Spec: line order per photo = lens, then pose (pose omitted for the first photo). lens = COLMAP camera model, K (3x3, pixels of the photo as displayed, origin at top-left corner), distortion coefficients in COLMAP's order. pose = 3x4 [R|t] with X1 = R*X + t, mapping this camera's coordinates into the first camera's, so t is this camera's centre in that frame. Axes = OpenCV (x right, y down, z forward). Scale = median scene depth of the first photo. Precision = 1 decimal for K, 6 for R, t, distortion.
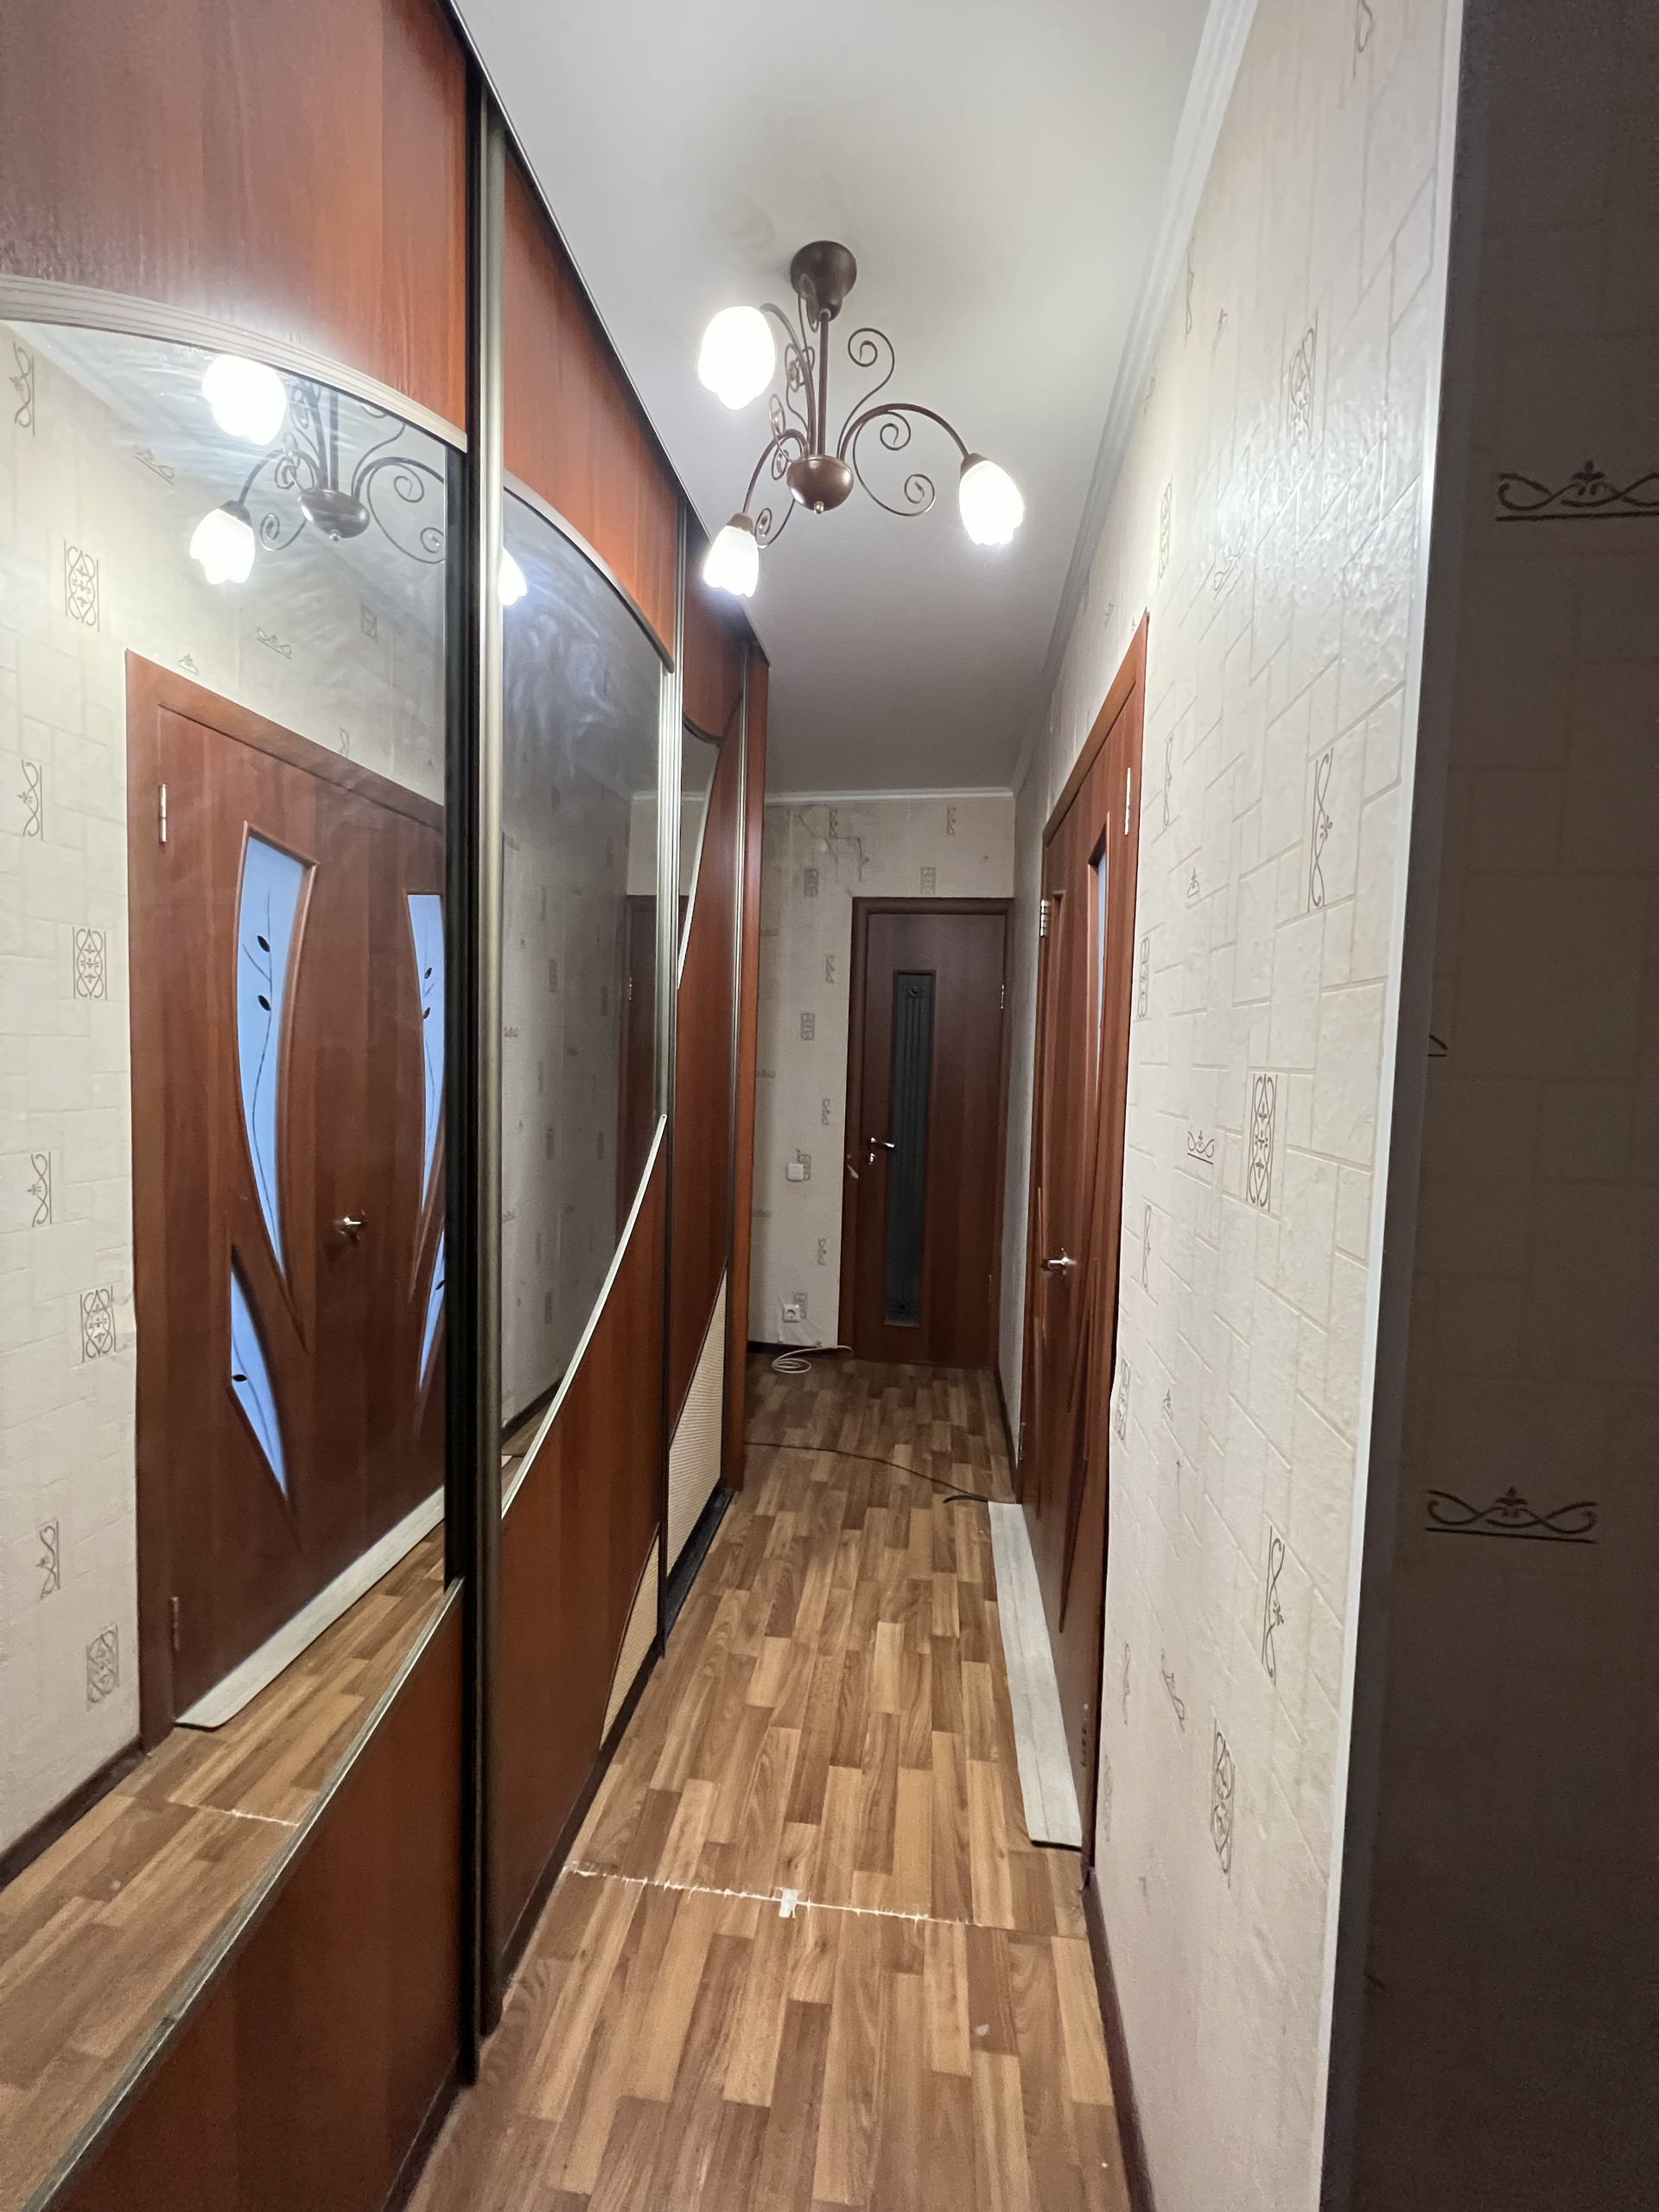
lens RADIAL K [[880.1, 0, 821.7], [0, 880.1, 1101.5], [0, 0, 1]] dist [-0.010111, 0.000899]
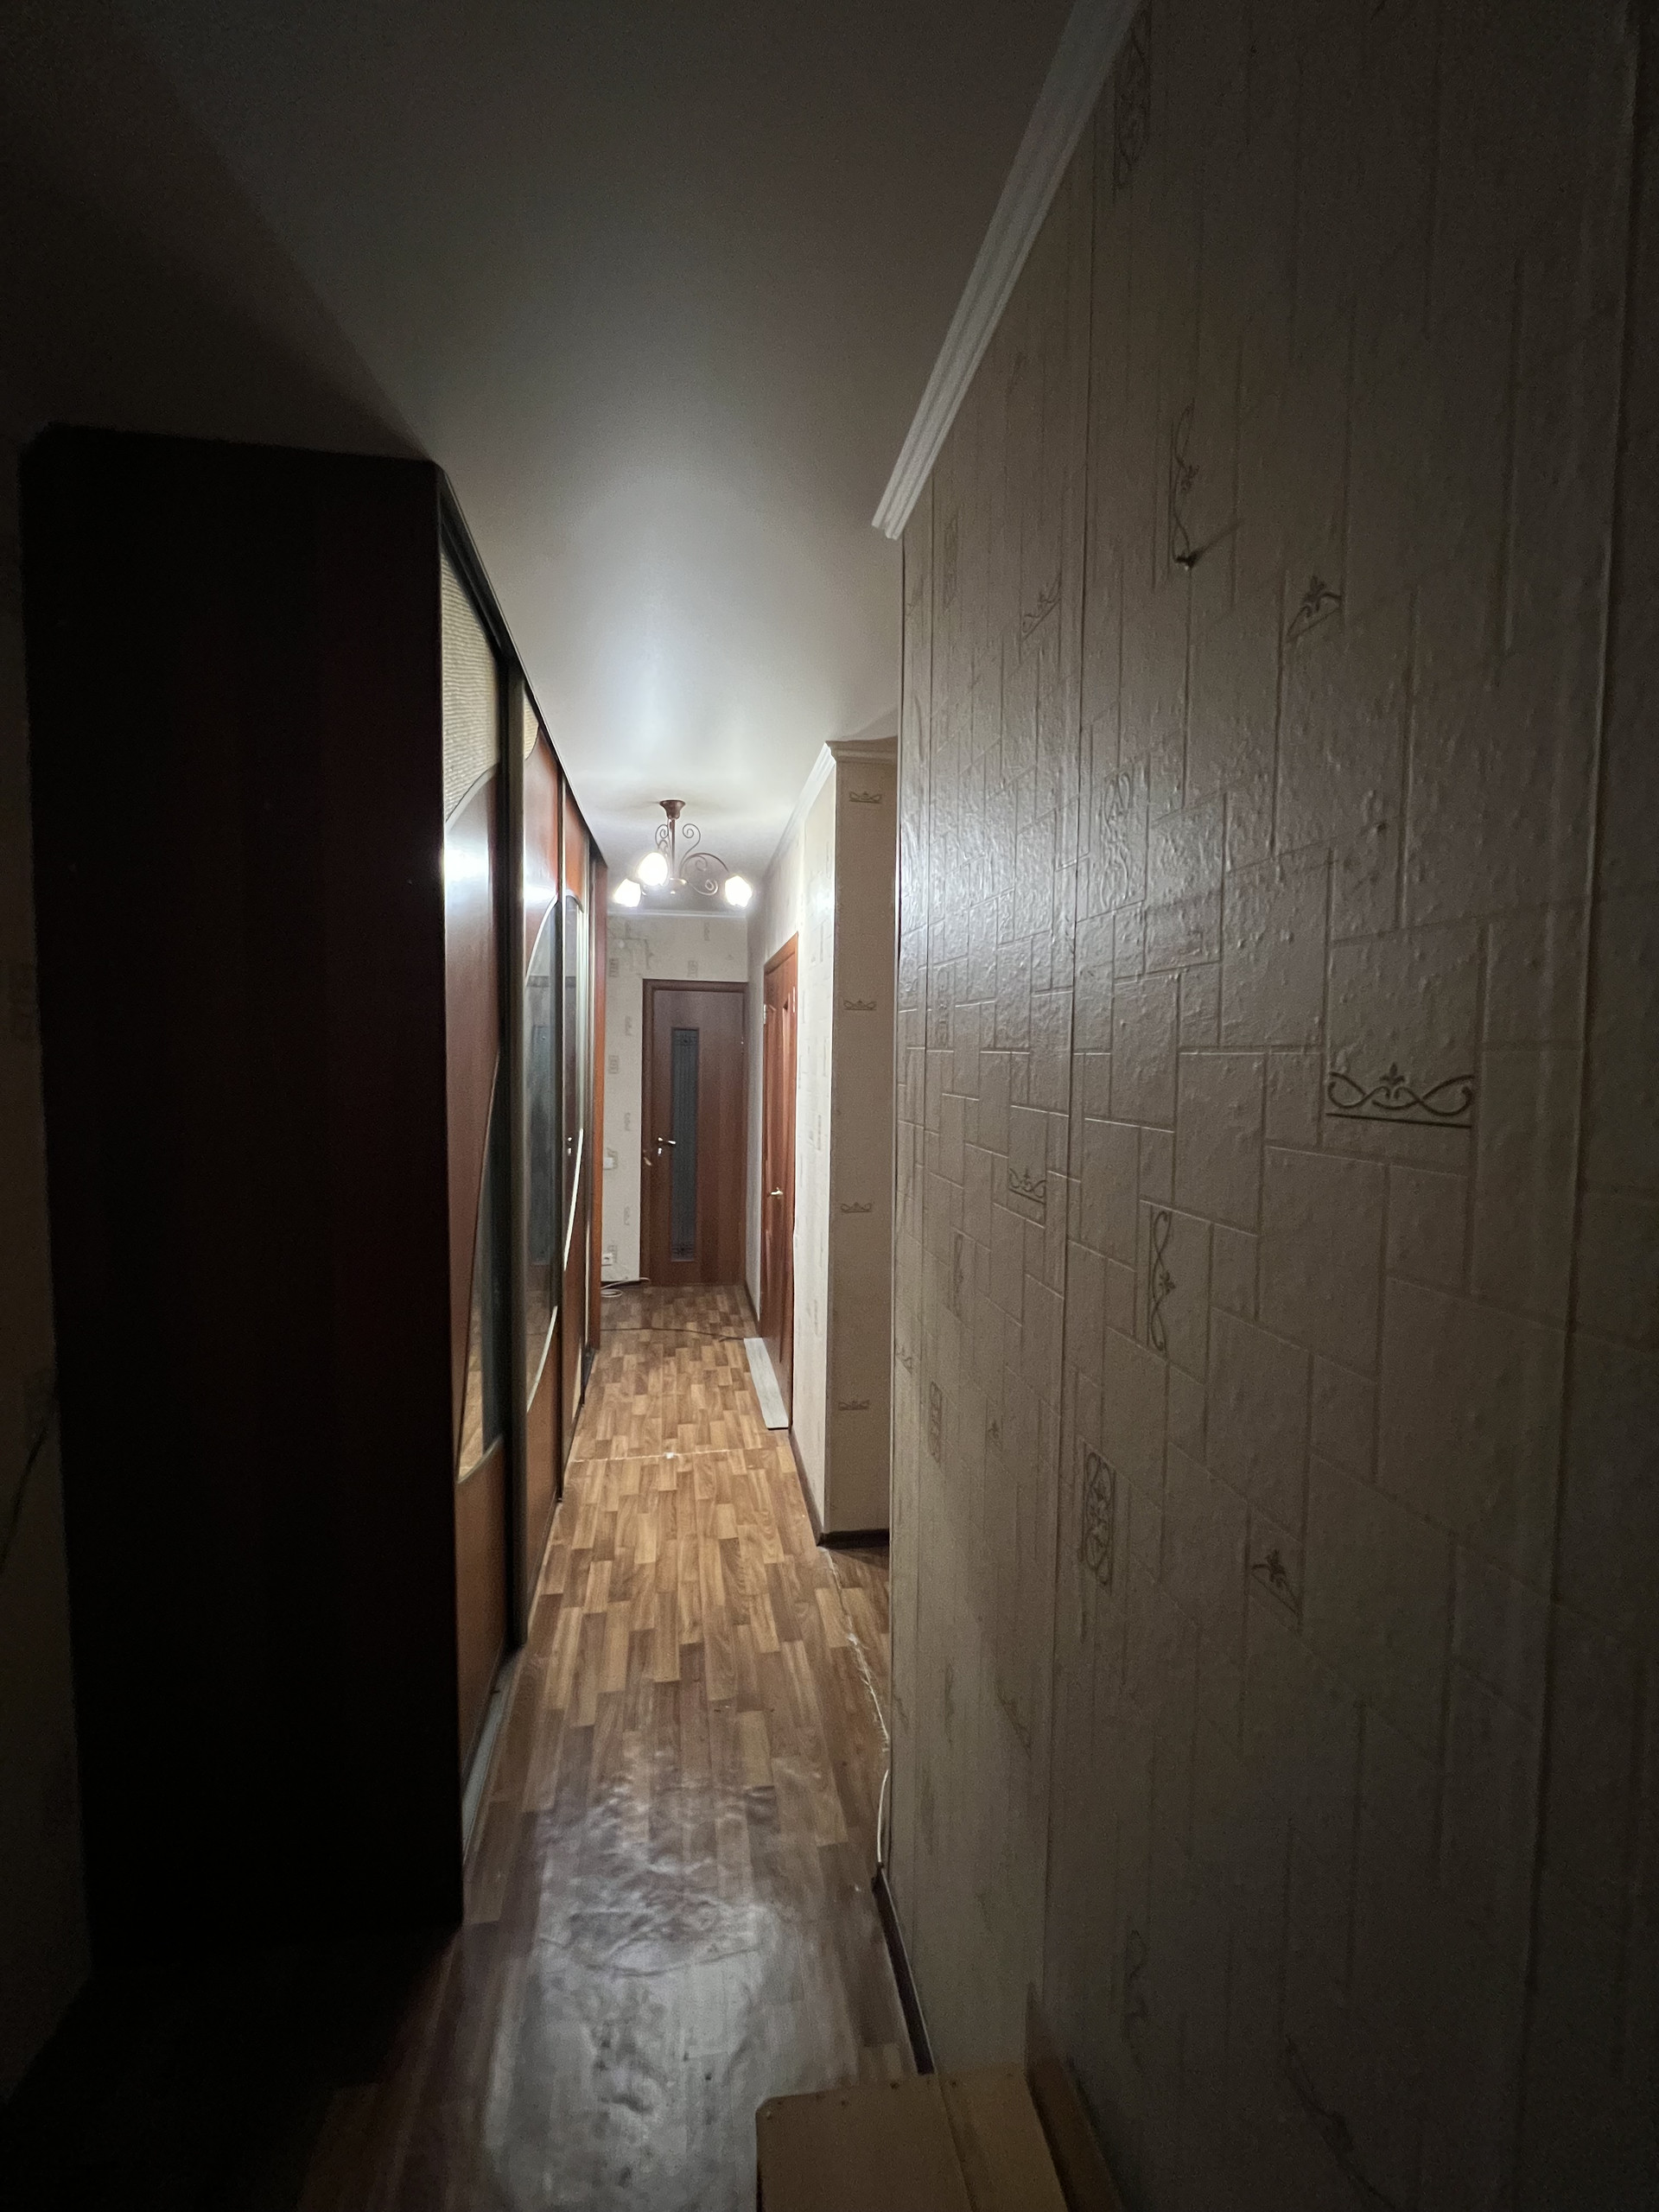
lens RADIAL K [[880.1, 0, 825.0], [0, 880.1, 1101.7], [0, 0, 1]] dist [-0.010111, 0.000899]
pose [[0.955064, -0.026936, 0.295172, -0.184416], [0.026906, 0.999629, 0.004166, -0.031377], [-0.295174, 0.003963, 0.955435, -0.834671]]
